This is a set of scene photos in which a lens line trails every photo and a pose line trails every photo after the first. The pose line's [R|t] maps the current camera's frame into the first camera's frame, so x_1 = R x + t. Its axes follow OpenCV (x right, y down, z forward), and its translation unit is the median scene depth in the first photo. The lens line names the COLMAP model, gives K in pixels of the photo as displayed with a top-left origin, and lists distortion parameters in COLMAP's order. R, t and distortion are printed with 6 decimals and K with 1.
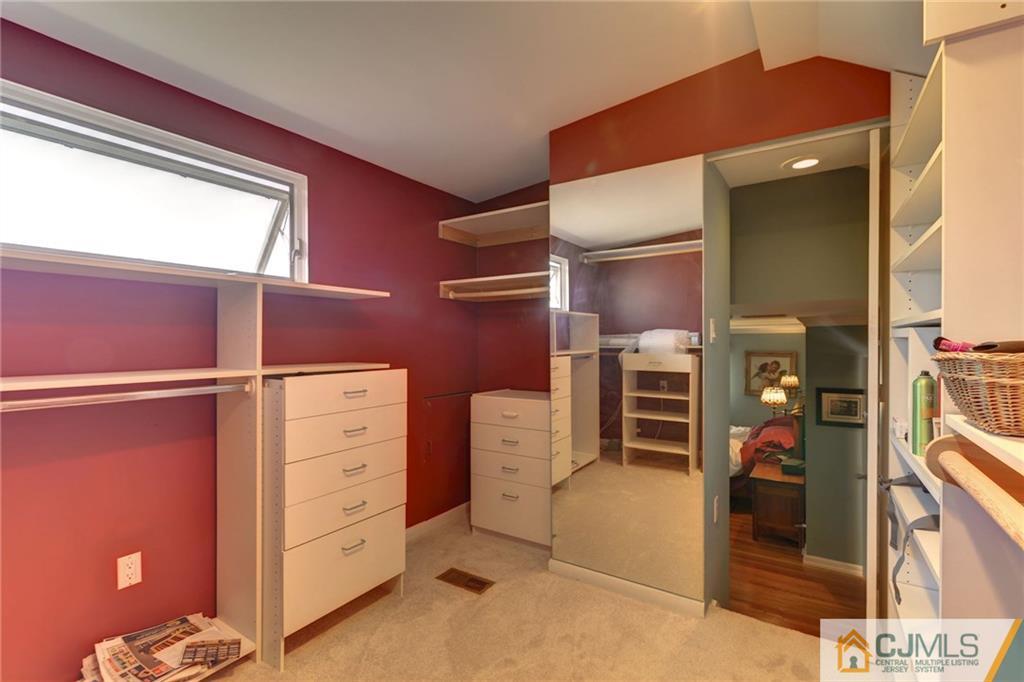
lens RADIAL K [[466.9, 0, 512.2], [0, 466.9, 339.7], [0, 0, 1]] dist [-0.003013, 0.000119]
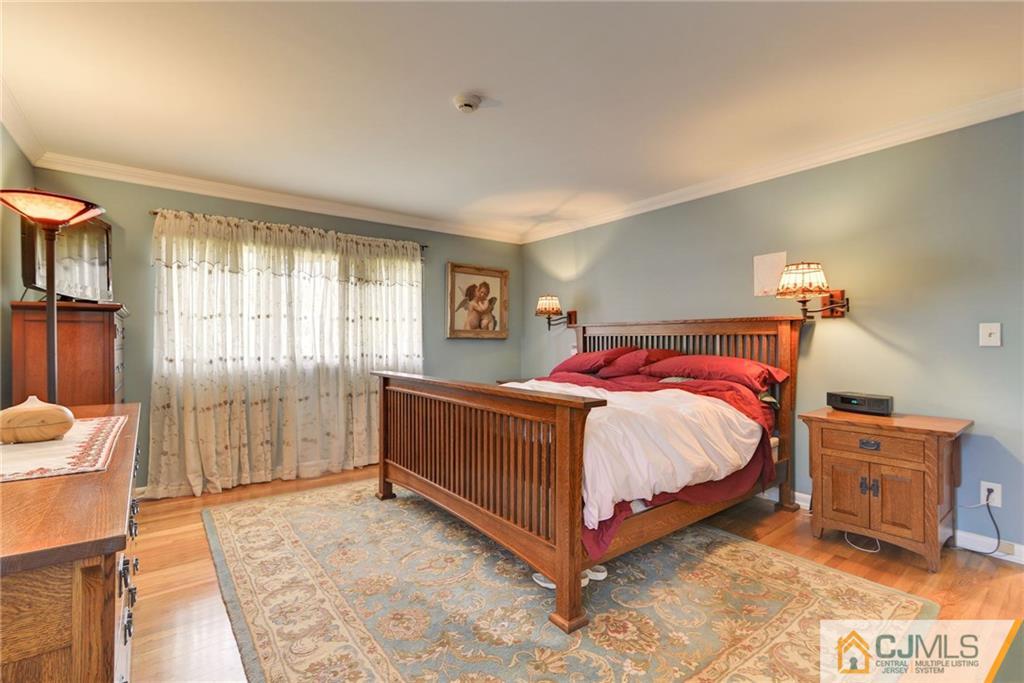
lens RADIAL K [[466.9, 0, 508.2], [0, 466.9, 343.5], [0, 0, 1]] dist [-0.003013, 0.000119]
pose [[0.337834, -0.007757, 0.941174, -0.021703], [0.008235, 0.999952, 0.005286, 0.124486], [-0.941170, 0.005965, 0.337881, 0.750525]]
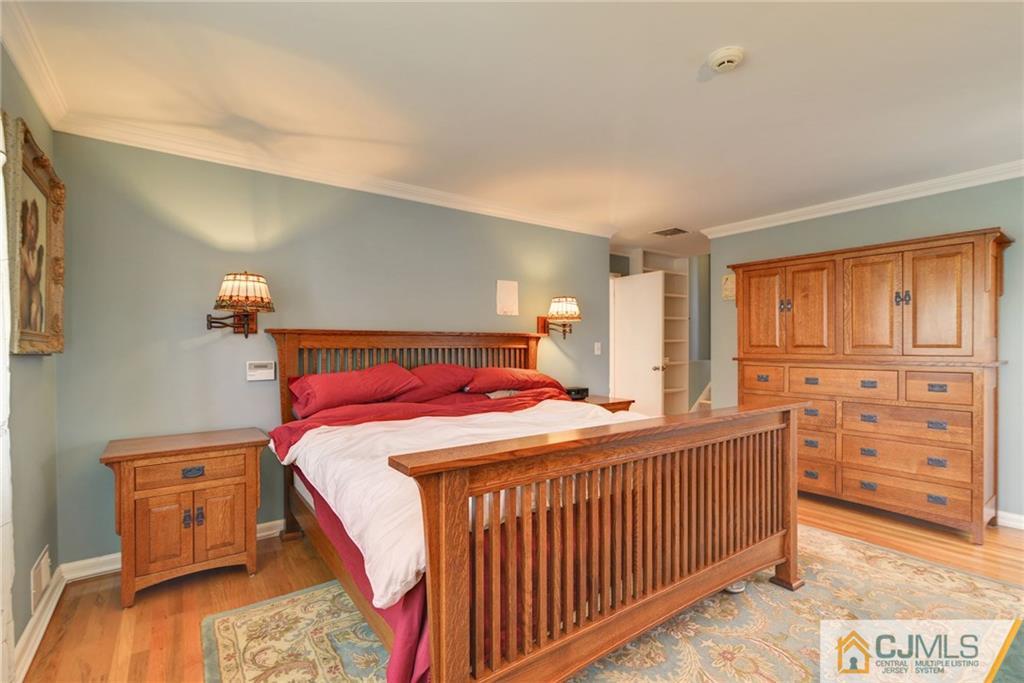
lens RADIAL K [[466.9, 0, 509.4], [0, 466.9, 342.1], [0, 0, 1]] dist [-0.003013, 0.000119]
pose [[-0.934744, 0.003683, 0.355304, 0.230233], [0.002093, 0.999986, -0.004860, 0.118140], [-0.355317, -0.003799, -0.934738, 1.086790]]
